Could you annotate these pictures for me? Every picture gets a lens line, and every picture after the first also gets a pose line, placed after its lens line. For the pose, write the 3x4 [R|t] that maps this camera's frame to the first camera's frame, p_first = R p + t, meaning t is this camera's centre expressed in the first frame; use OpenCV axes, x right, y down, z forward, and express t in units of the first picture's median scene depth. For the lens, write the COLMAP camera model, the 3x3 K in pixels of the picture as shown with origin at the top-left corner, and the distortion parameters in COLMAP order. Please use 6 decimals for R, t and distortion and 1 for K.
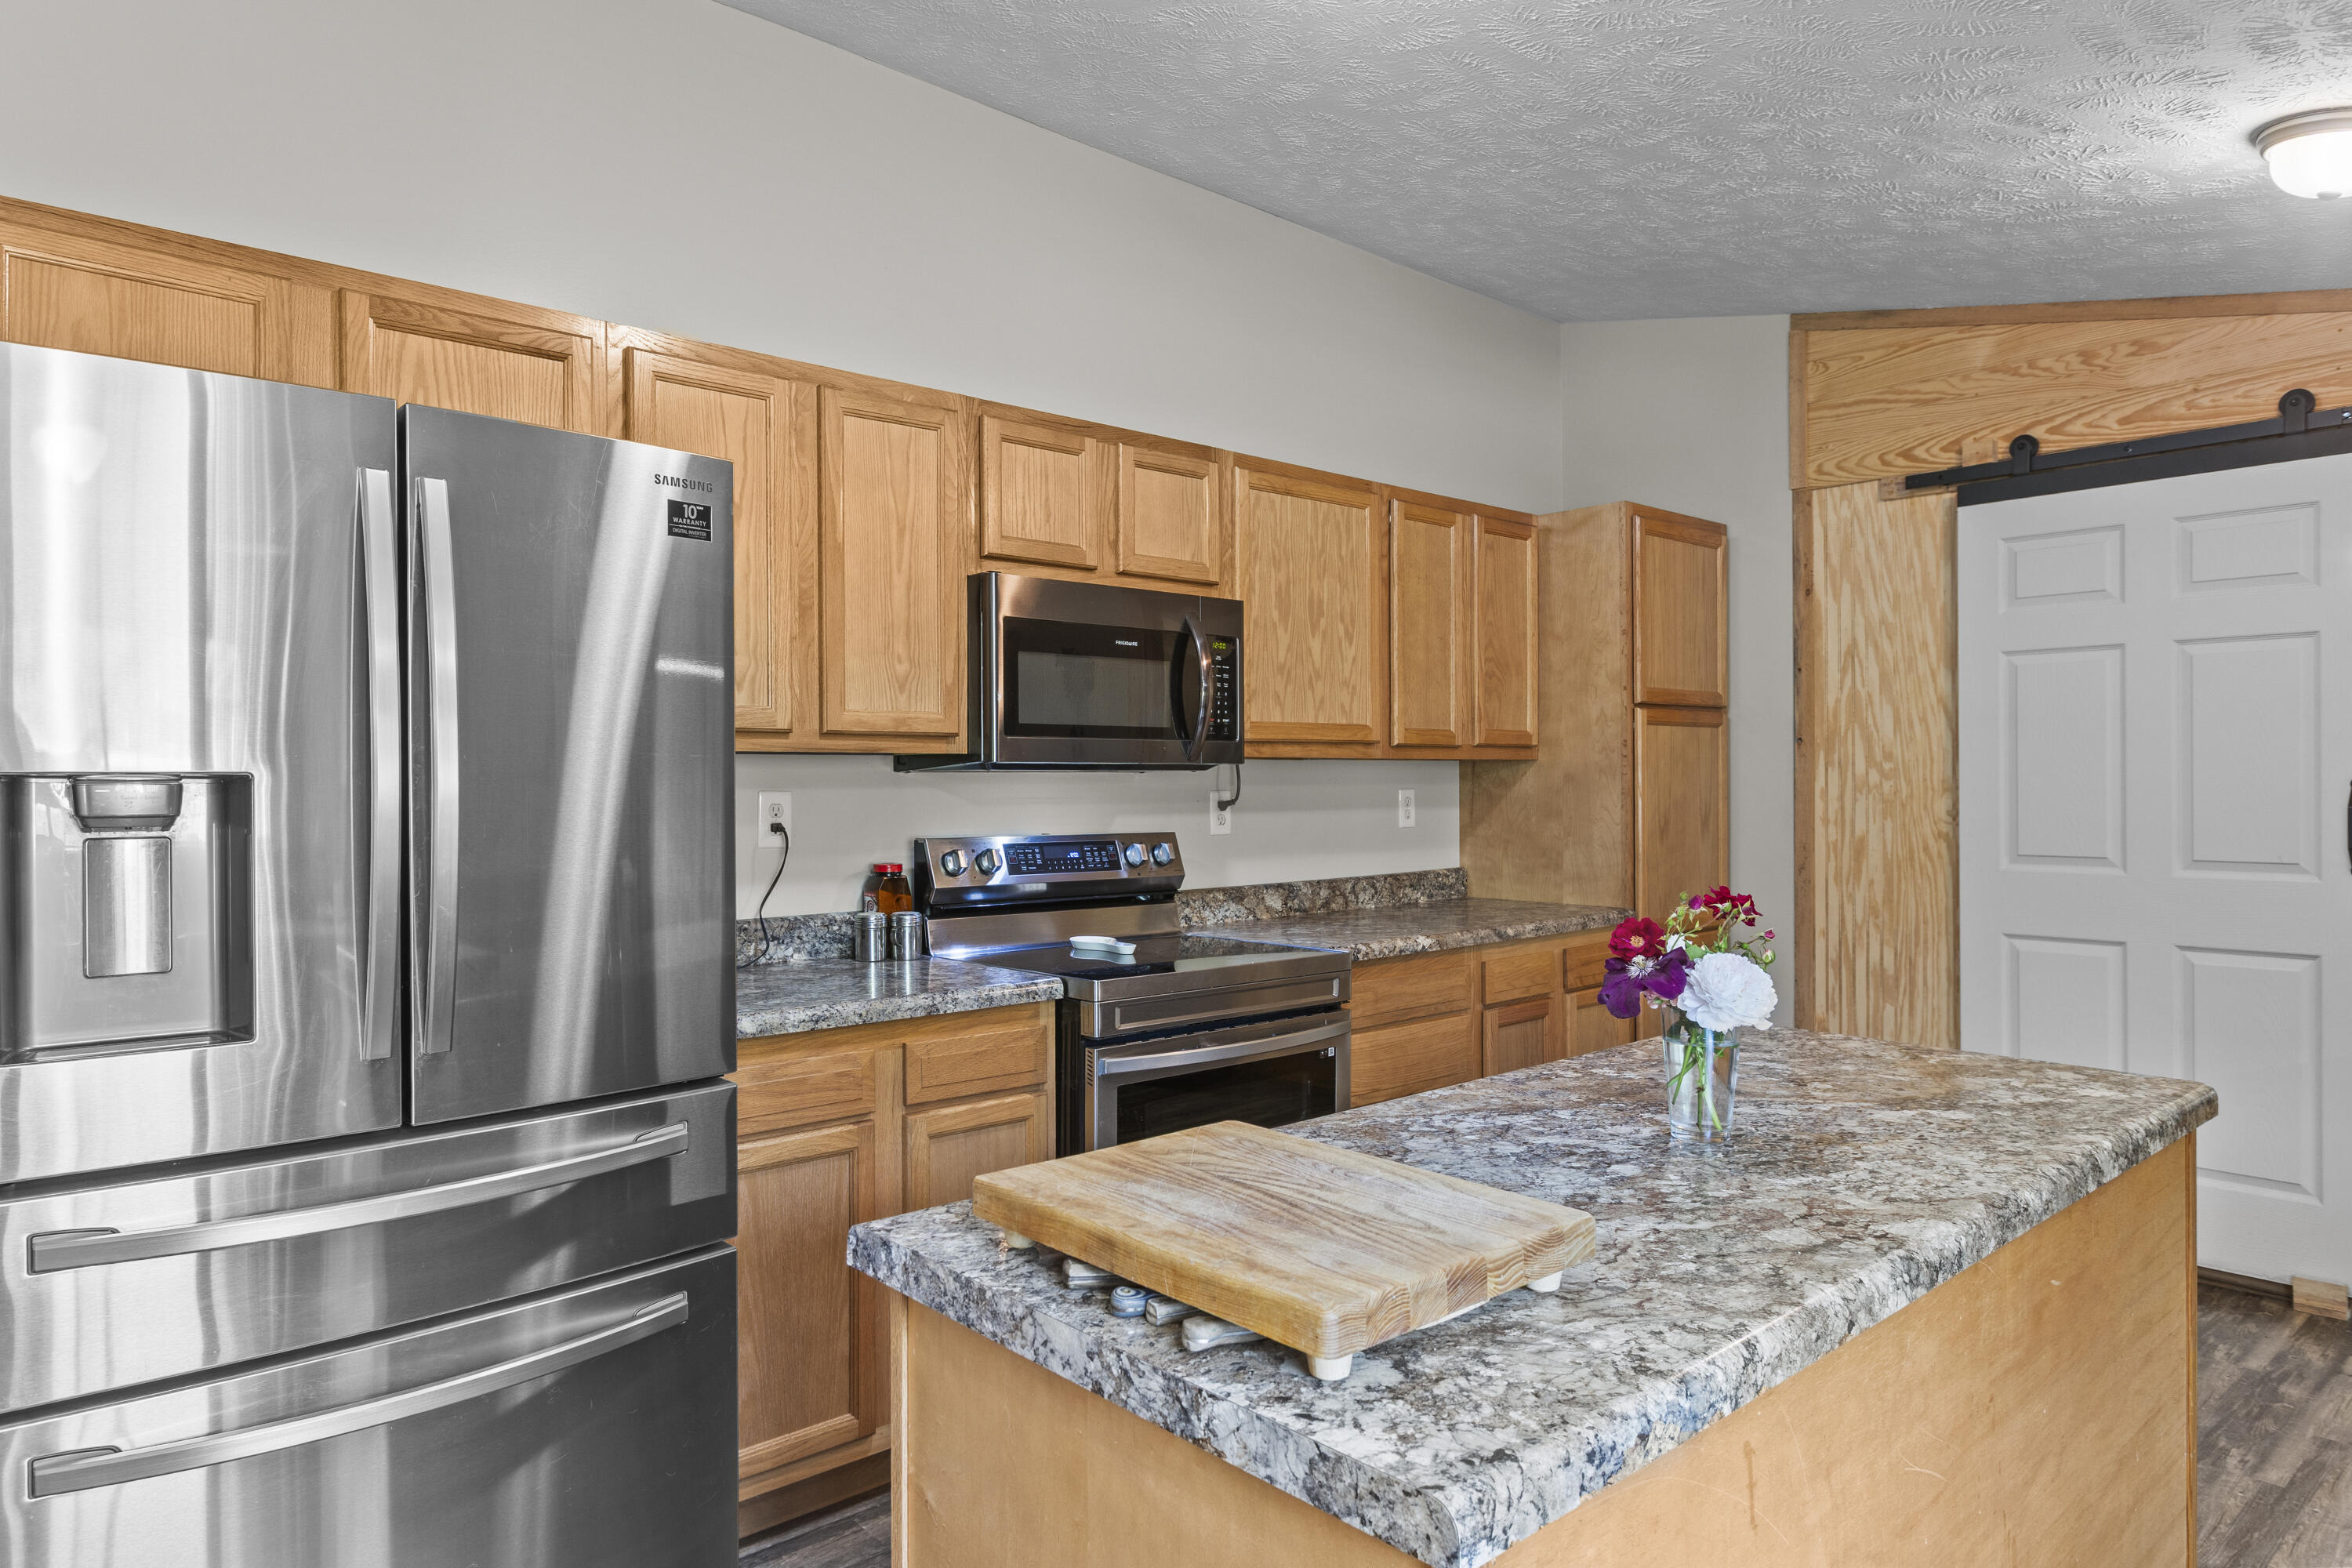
lens RADIAL K [[1432.2, 0, 1161.0], [0, 1432.2, 793.9], [0, 0, 1]] dist [0.009165, 0.001985]
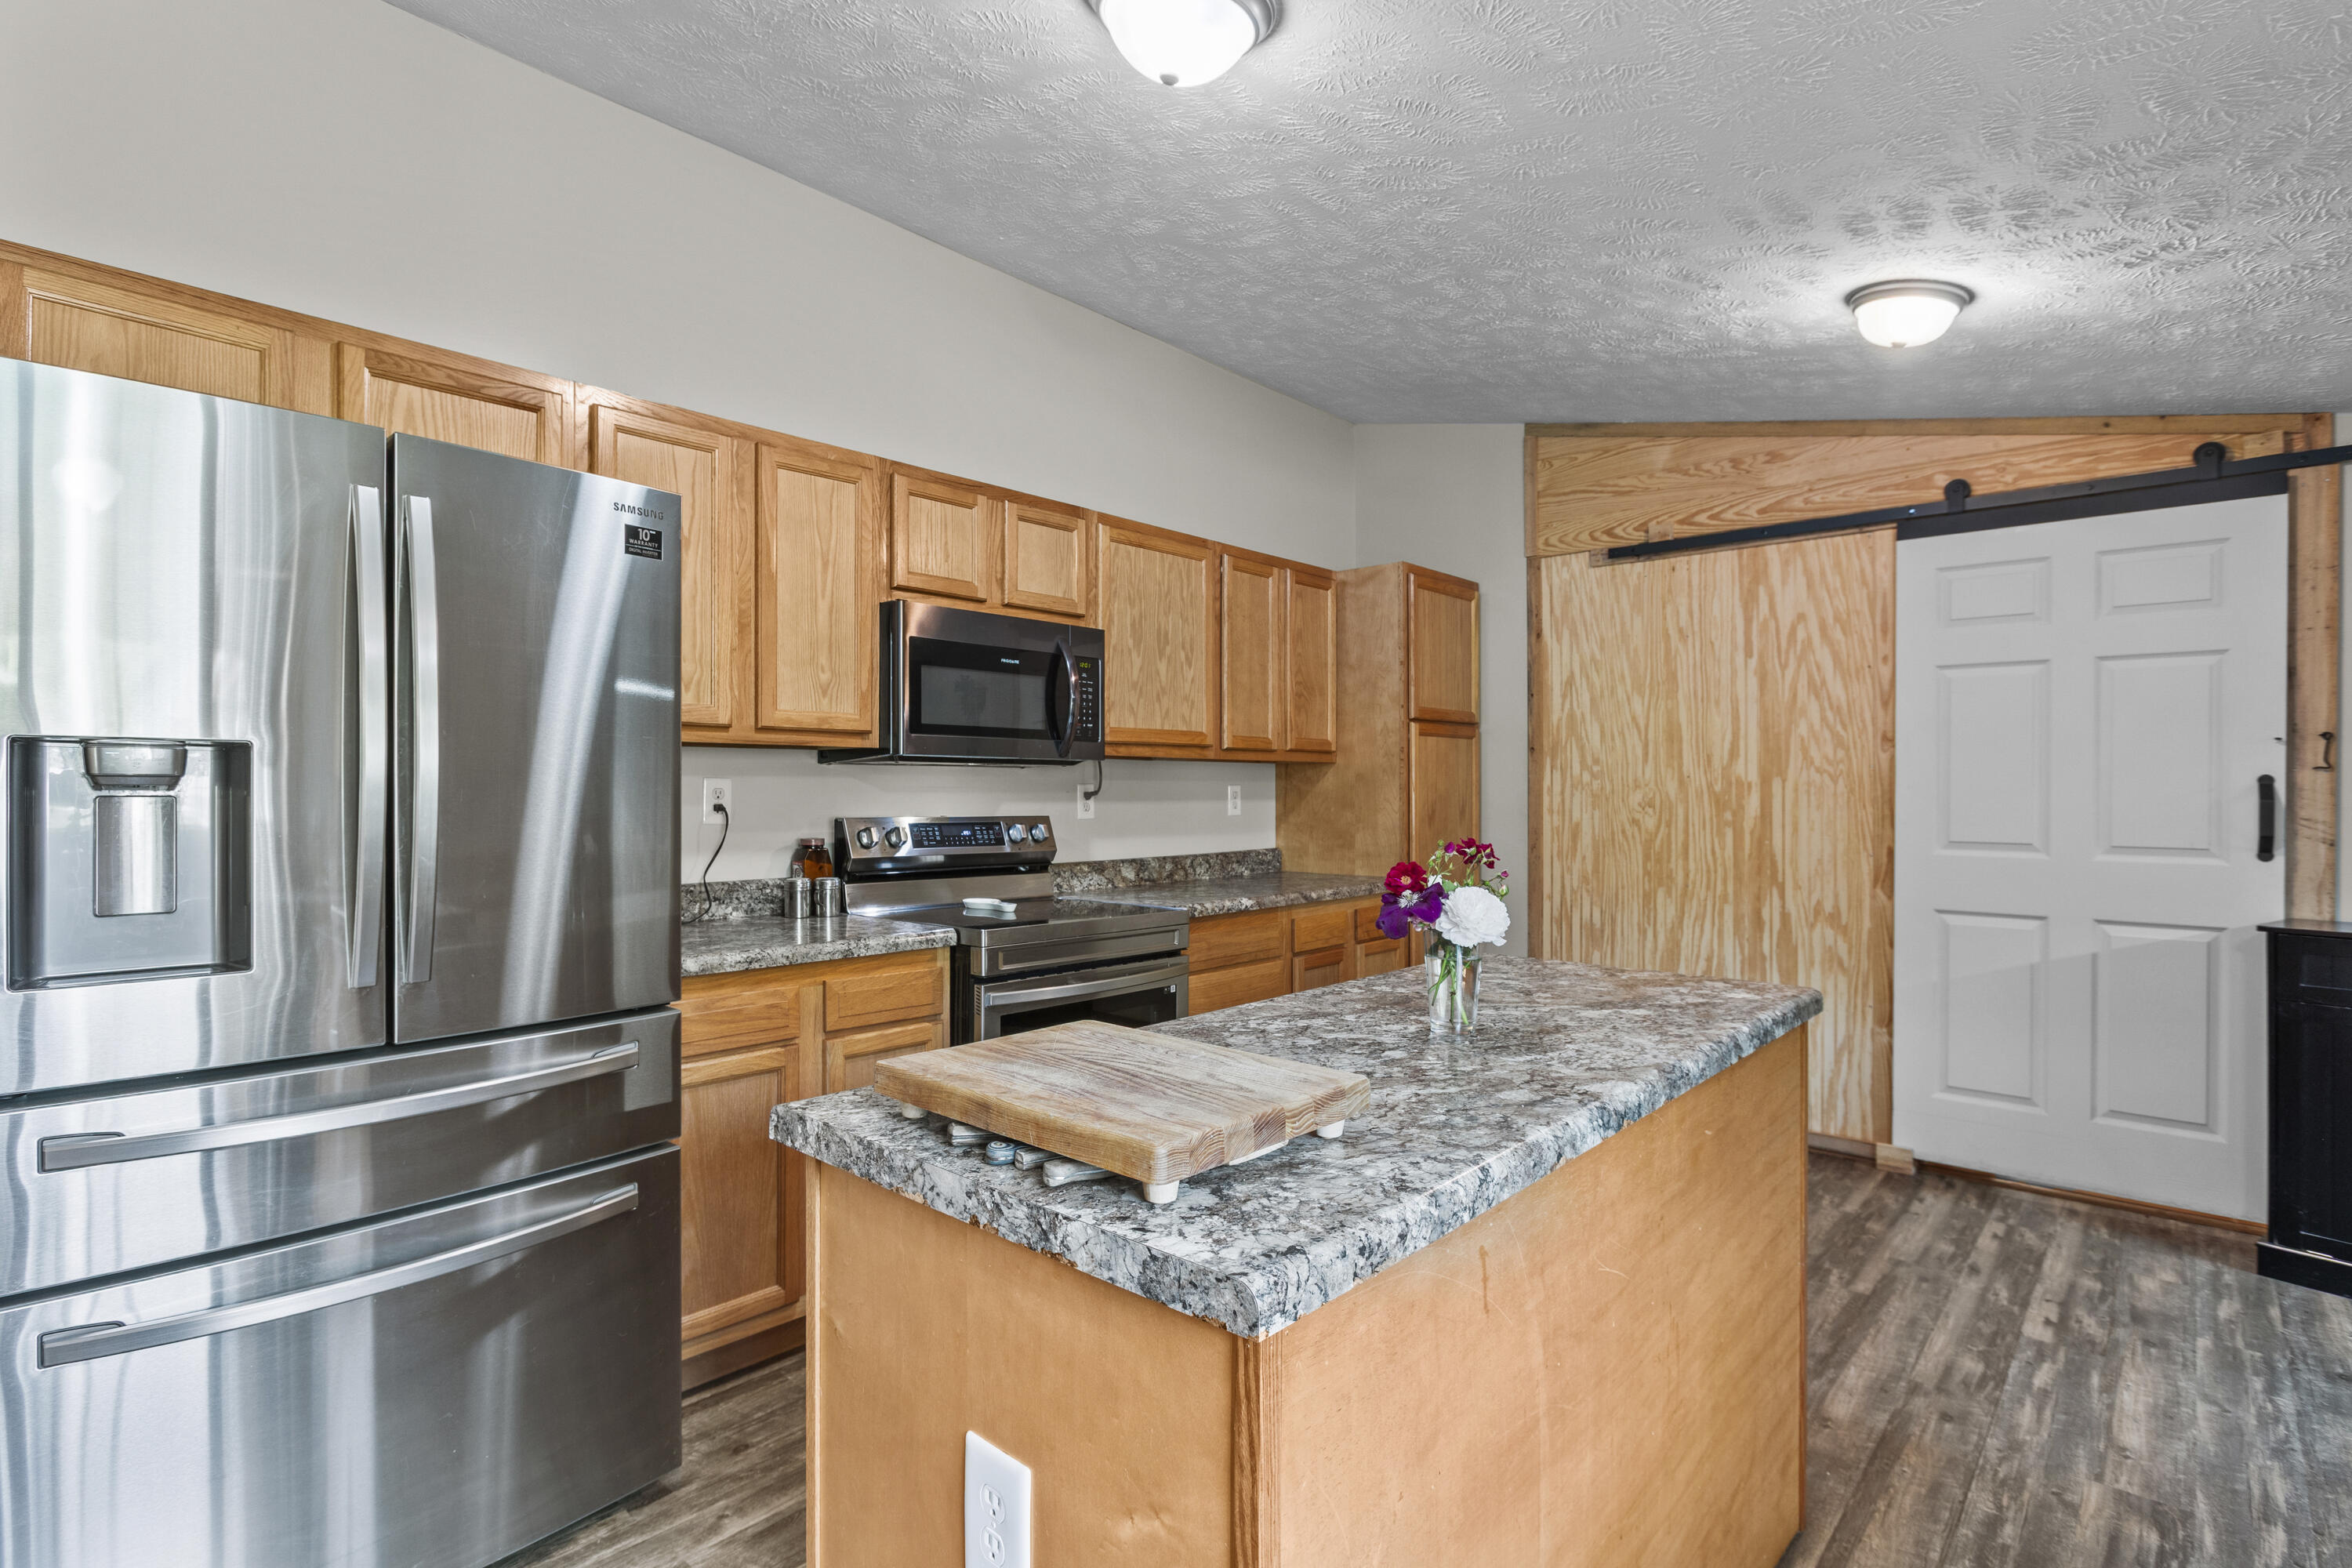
lens RADIAL K [[1146.3, 0, 1162.0], [0, 1146.3, 796.1], [0, 0, 1]] dist [-0.010436, 0.006140]
pose [[0.994584, 0.004169, 0.103855, 0.004507], [-0.003602, 0.999978, -0.005647, 0.019816], [-0.103876, 0.005243, 0.994576, 0.000430]]
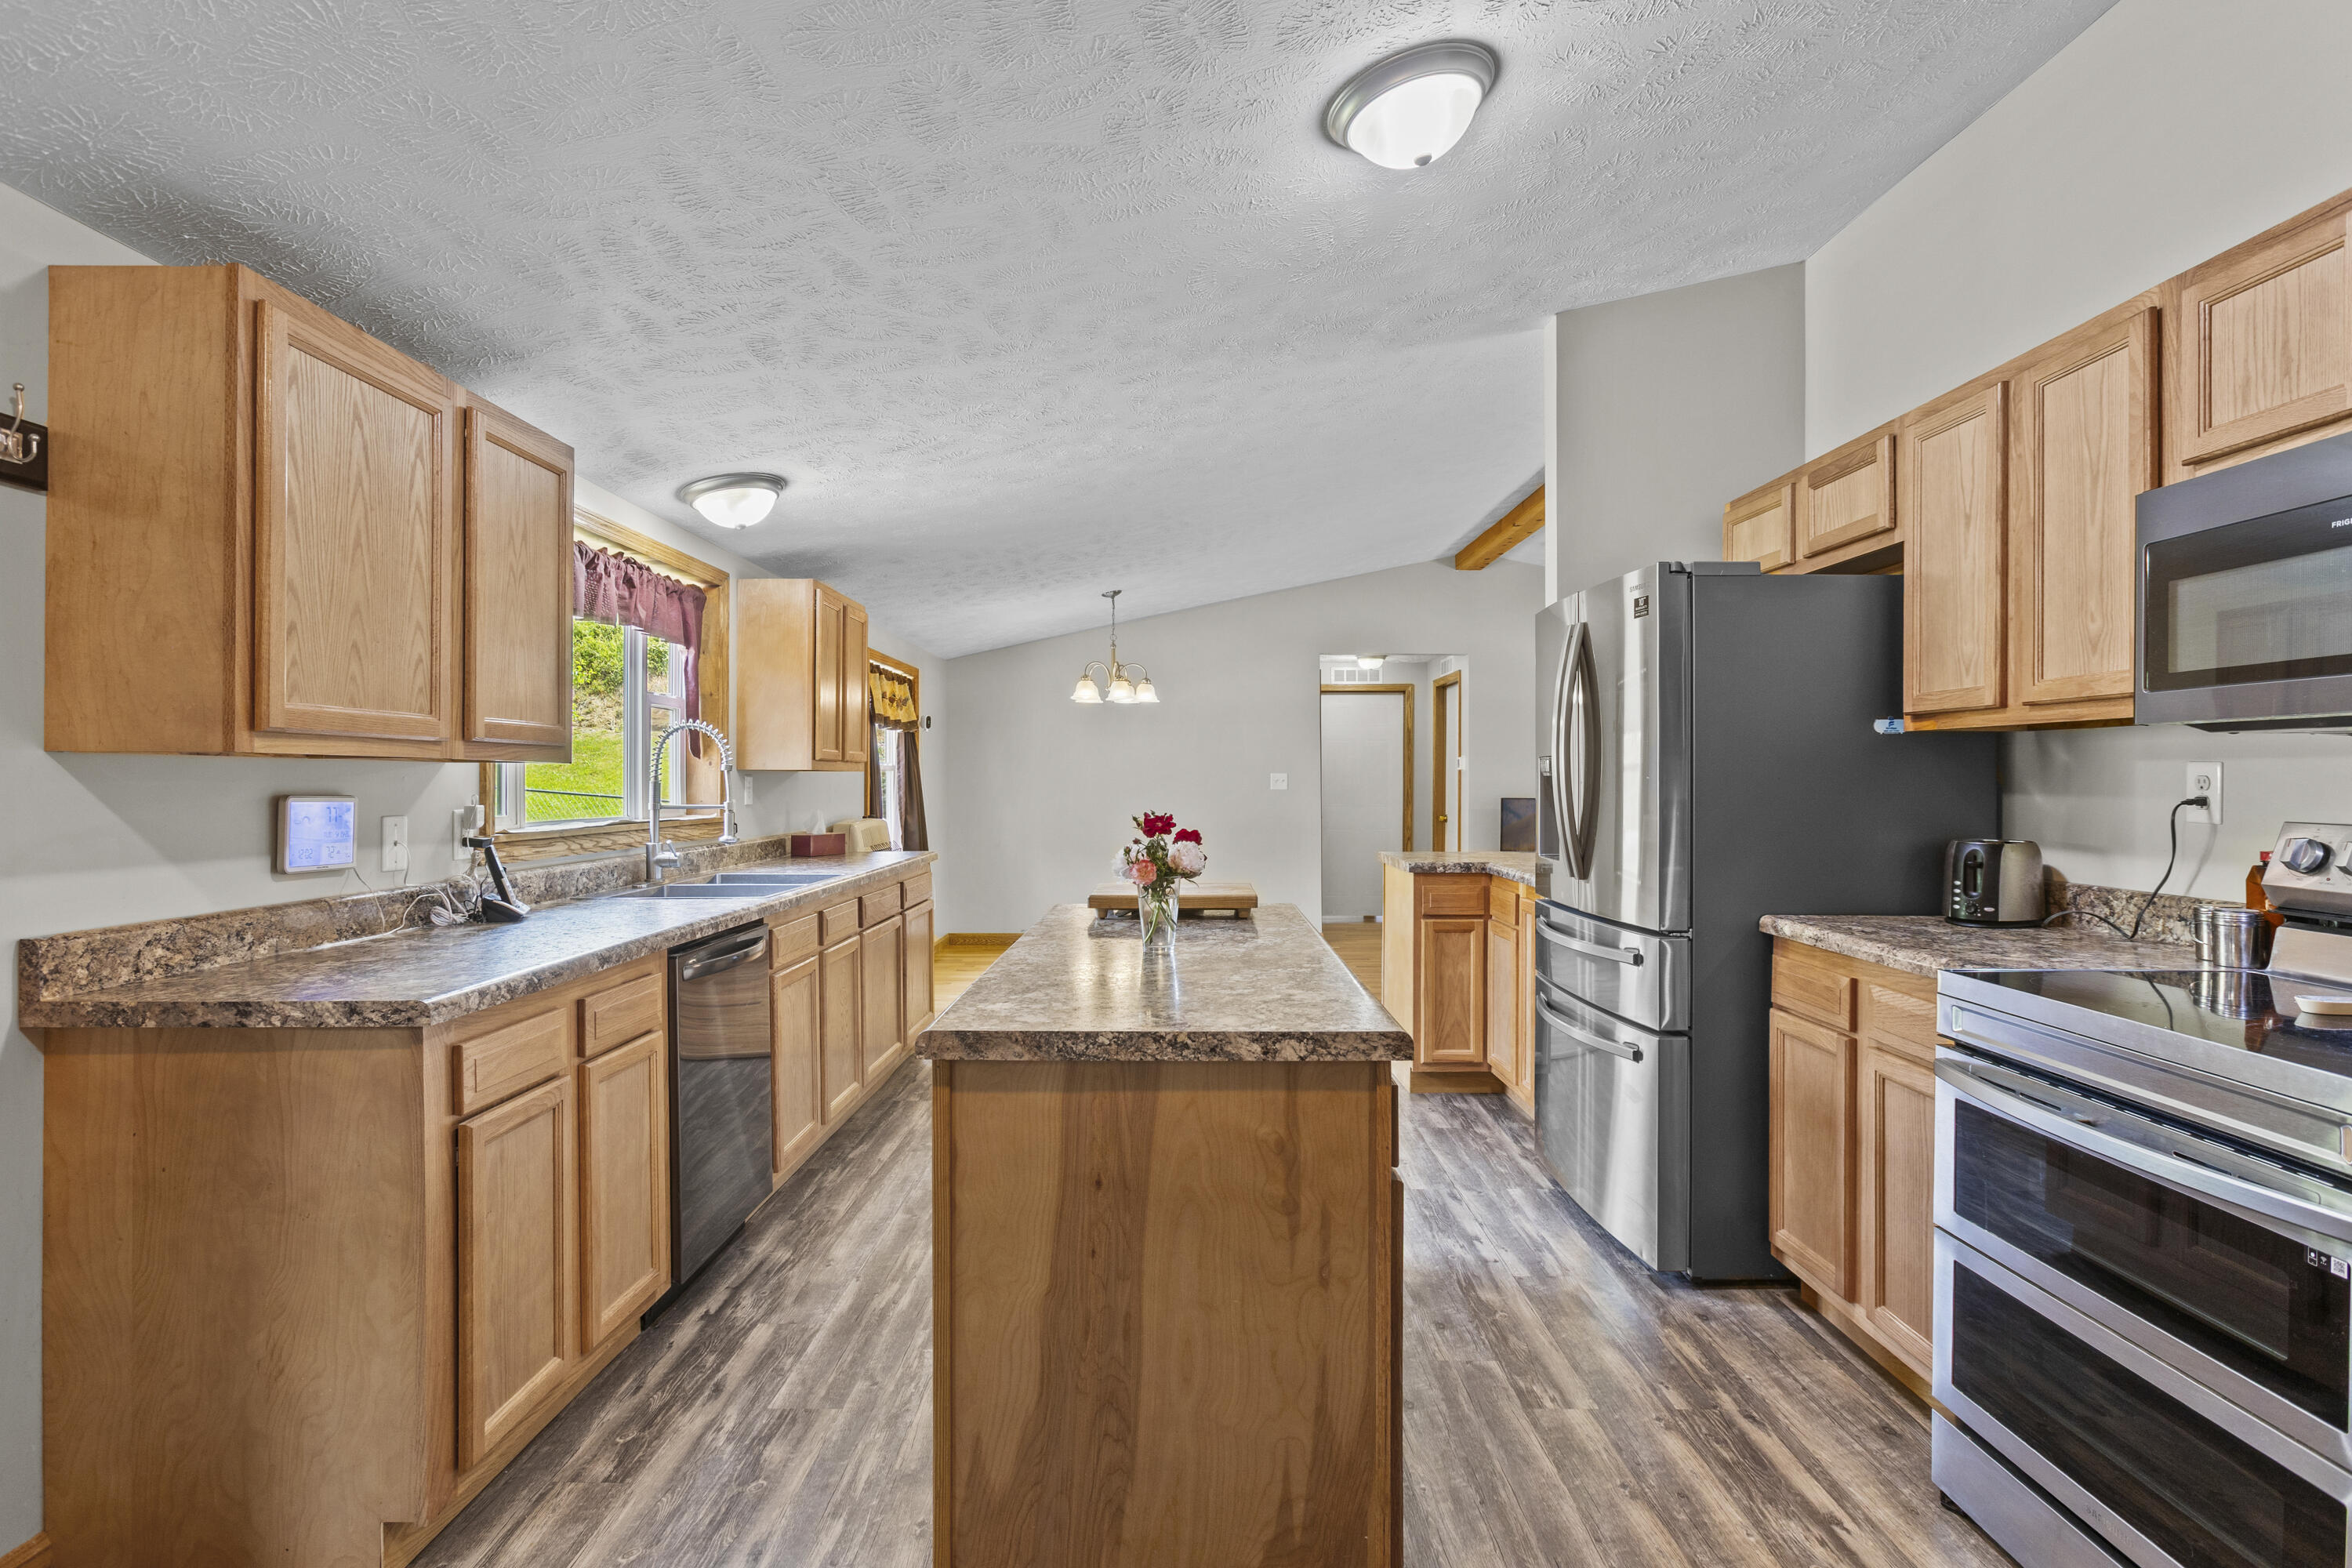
lens RADIAL K [[1146.3, 0, 1124.7], [0, 1146.3, 784.0], [0, 0, 1]] dist [-0.010436, 0.006140]
pose [[-0.689114, 0.004319, -0.724640, 0.842332], [-0.006420, 0.999907, 0.012064, 0.009269], [0.724624, 0.012966, -0.689022, 1.138181]]
